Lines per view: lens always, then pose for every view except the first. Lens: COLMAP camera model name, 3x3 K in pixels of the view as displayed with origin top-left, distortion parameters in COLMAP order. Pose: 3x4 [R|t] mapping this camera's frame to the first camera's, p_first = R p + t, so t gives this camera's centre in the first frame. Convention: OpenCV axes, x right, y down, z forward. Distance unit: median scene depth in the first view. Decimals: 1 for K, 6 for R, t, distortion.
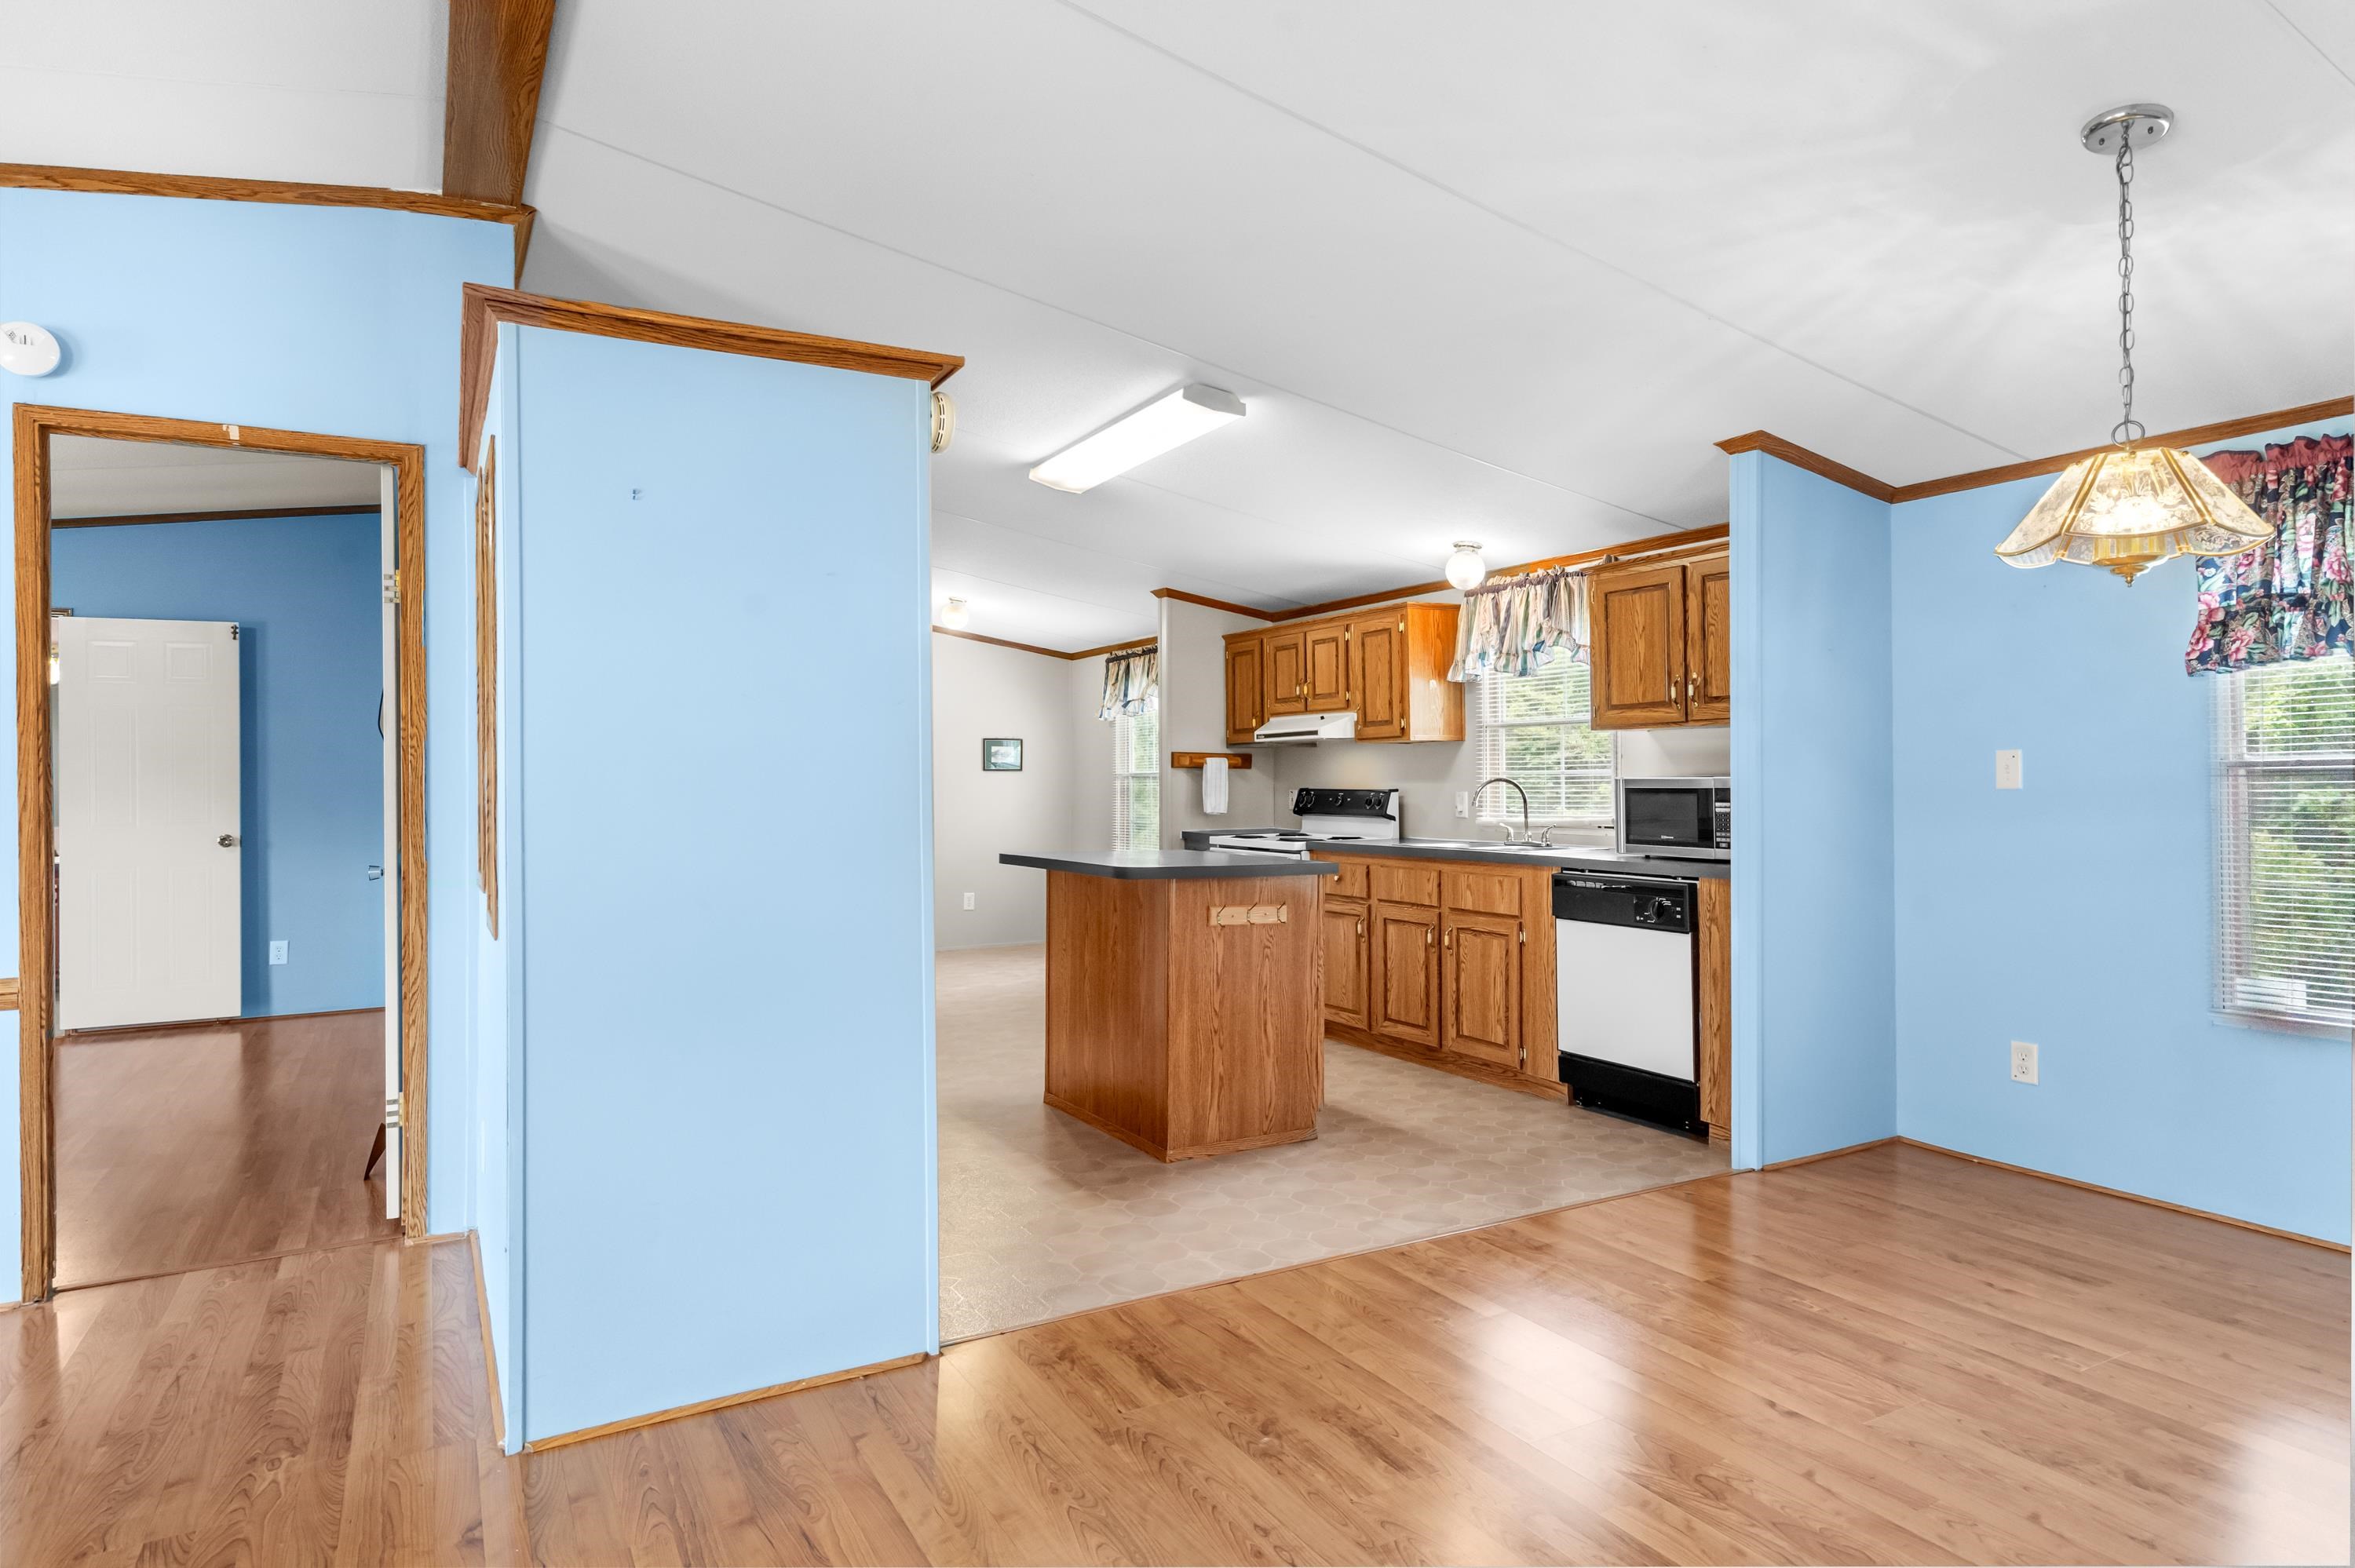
lens RADIAL K [[1320.9, 0, 1169.7], [0, 1320.9, 783.0], [0, 0, 1]] dist [0.006944, 0.001562]
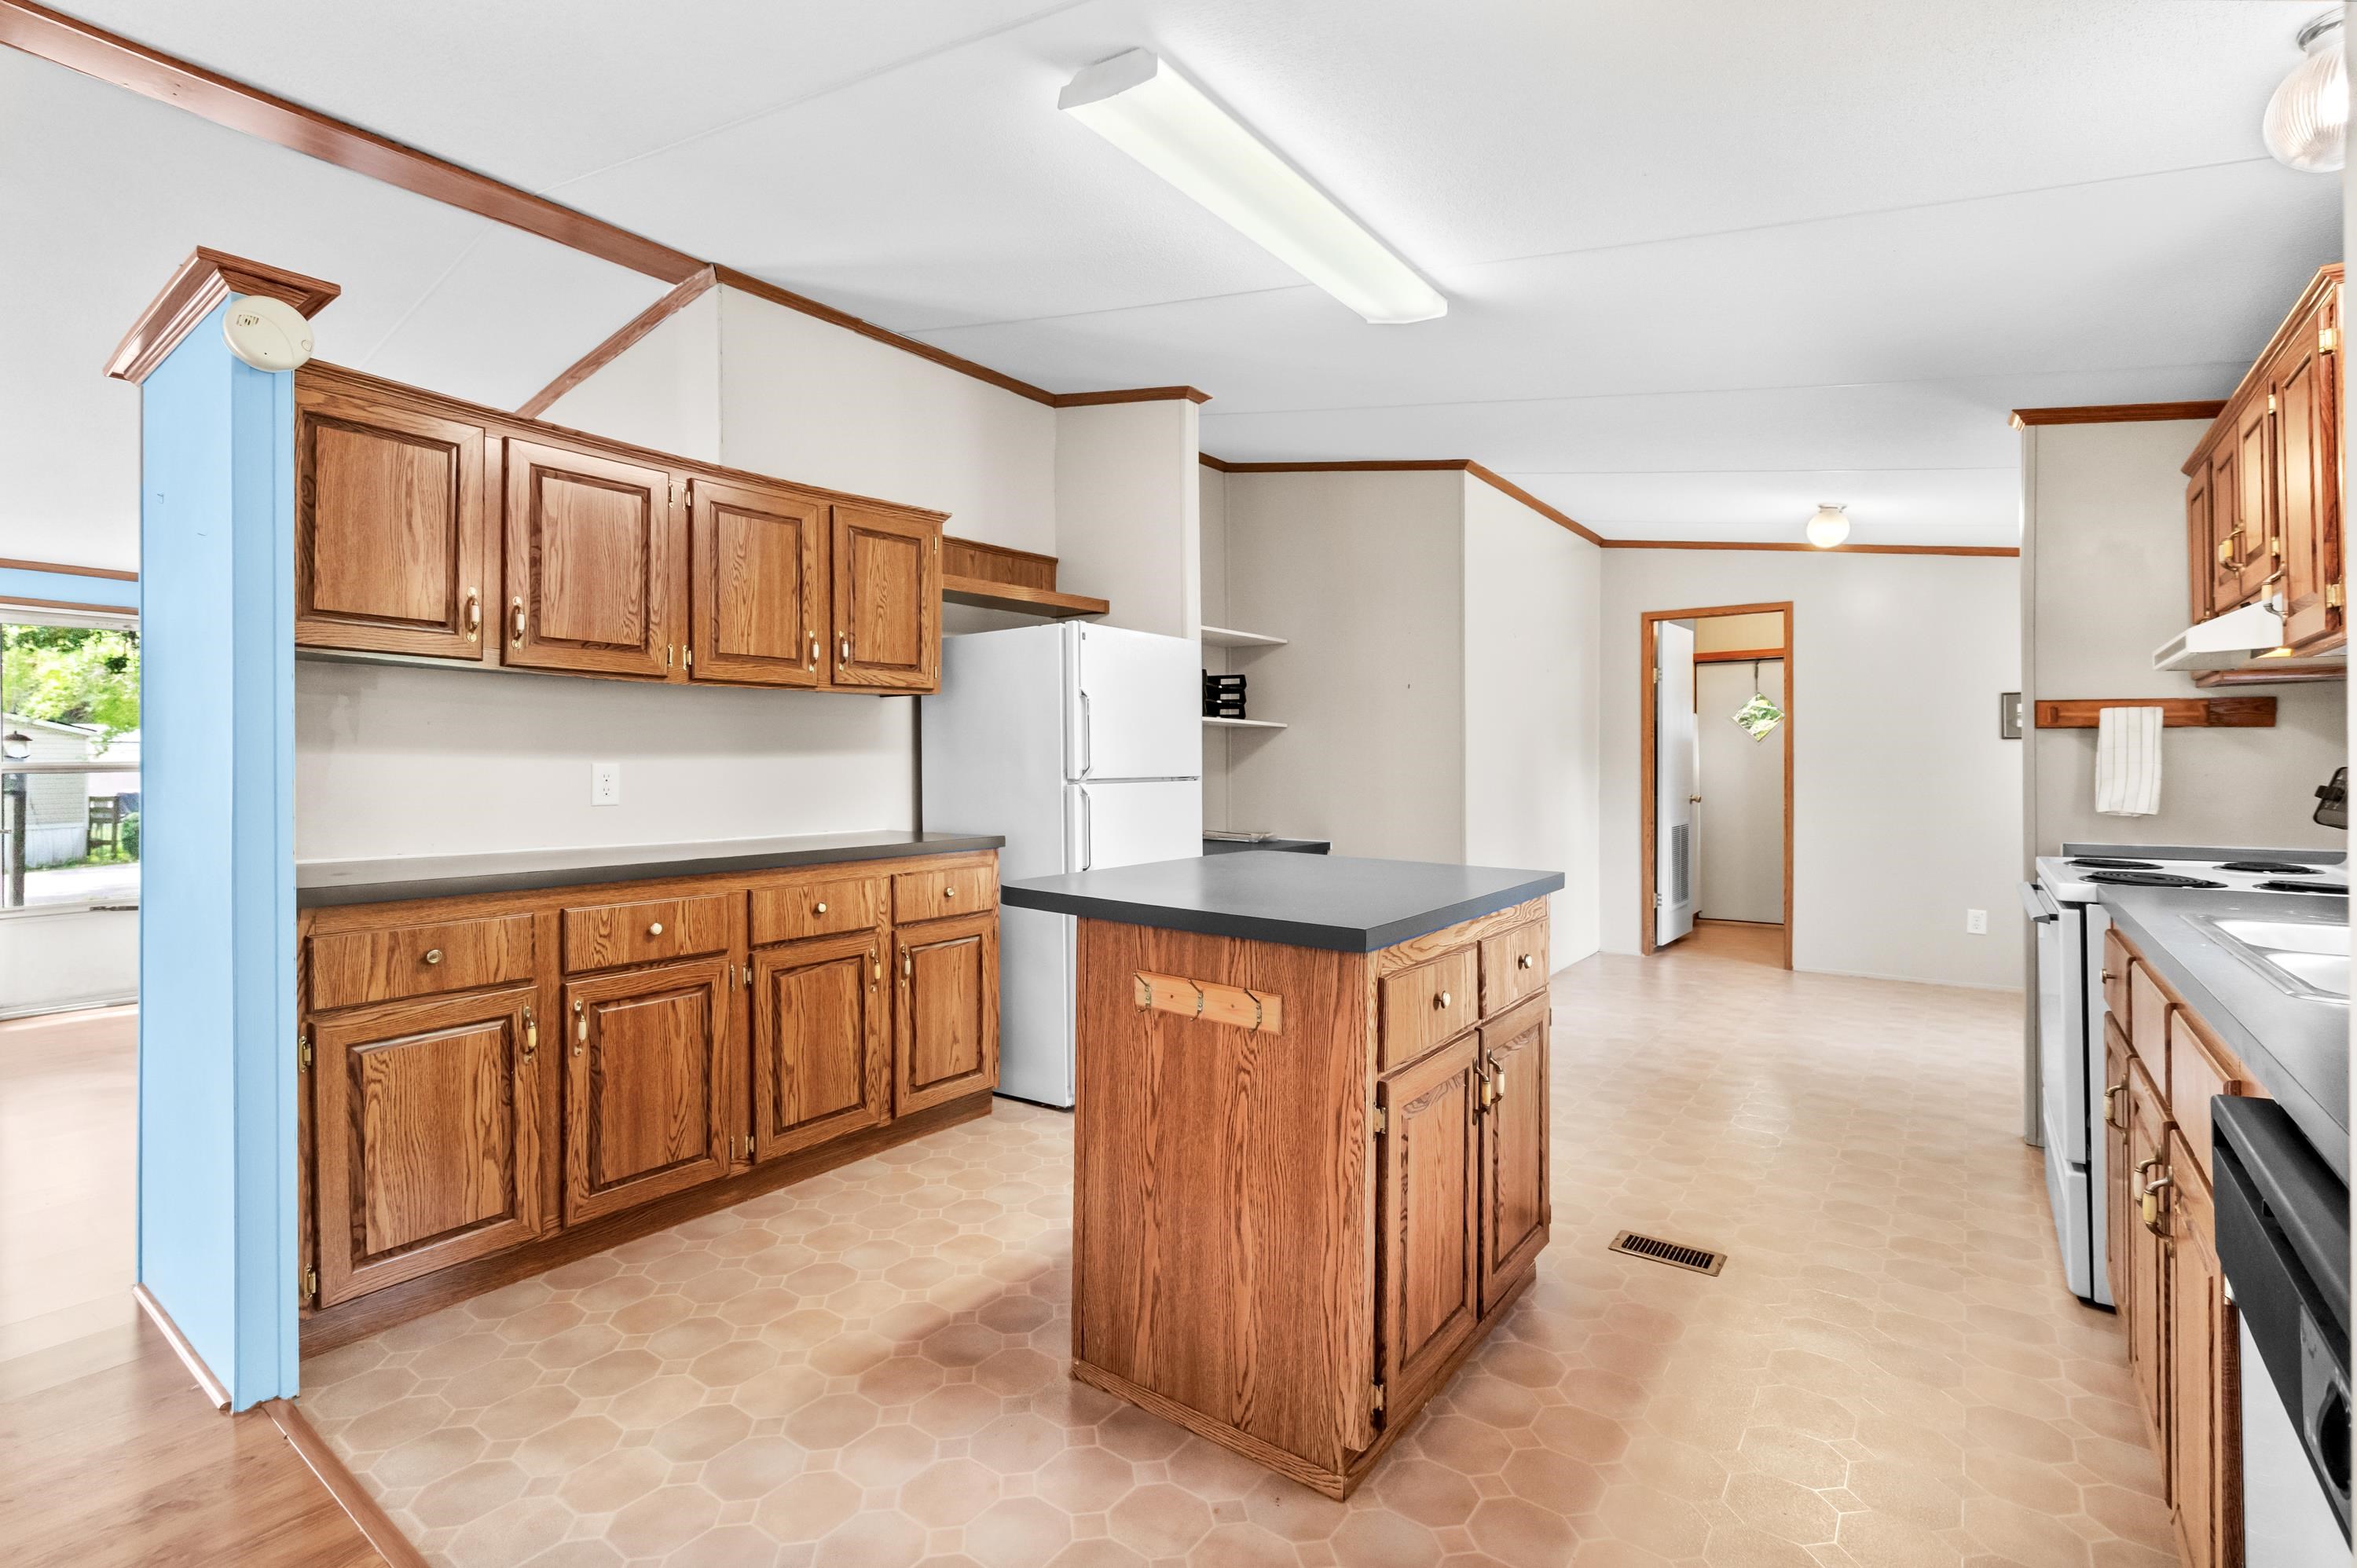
lens RADIAL K [[1075.0, 0, 1172.9], [0, 1075.0, 763.0], [0, 0, 1]] dist [-0.005213, 0.000500]
pose [[0.401887, 0.004466, -0.915678, 0.397980], [-0.000935, 0.999990, 0.004467, 0.001711], [0.915689, -0.000939, 0.401887, 0.715691]]
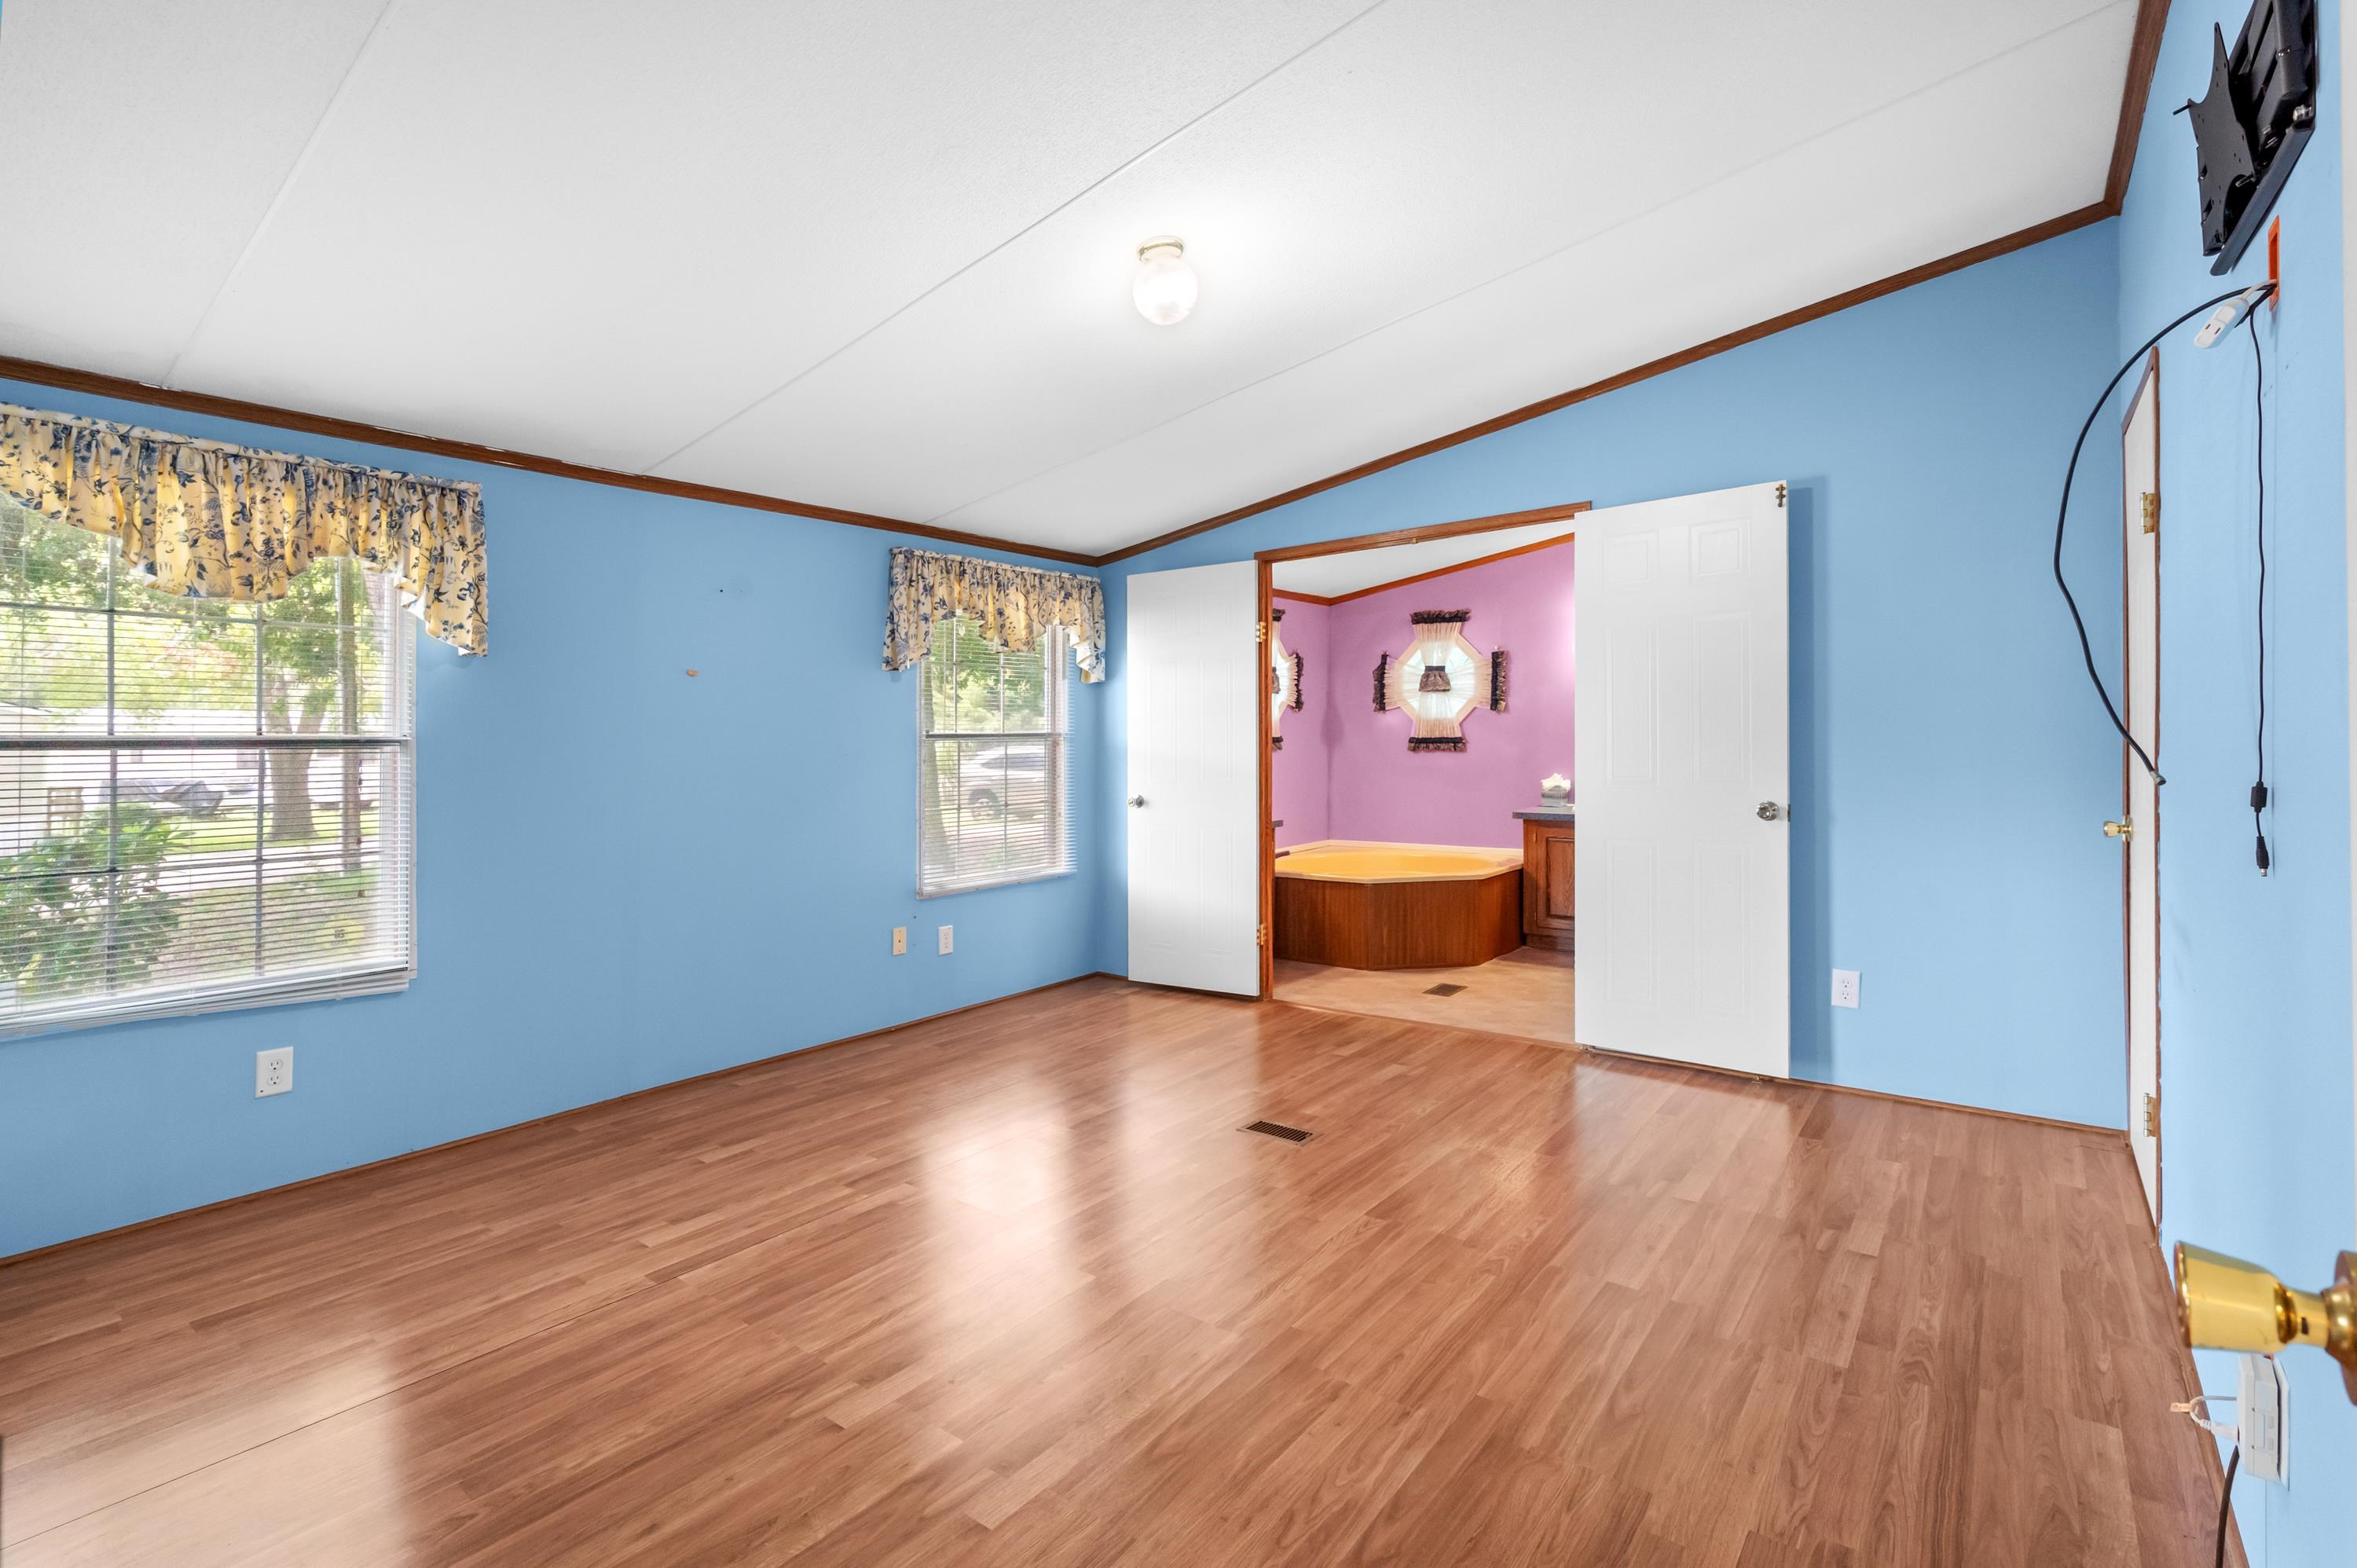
lens RADIAL K [[1093.0, 0, 1174.3], [0, 1093.0, 749.1], [0, 0, 1]] dist [-0.001822, 0.001041]
pose [[0.391649, 0.009798, -0.920062, -0.407387], [0.009923, 0.999840, 0.014872, 0.001807], [0.920061, -0.014954, 0.391489, 0.643106]]
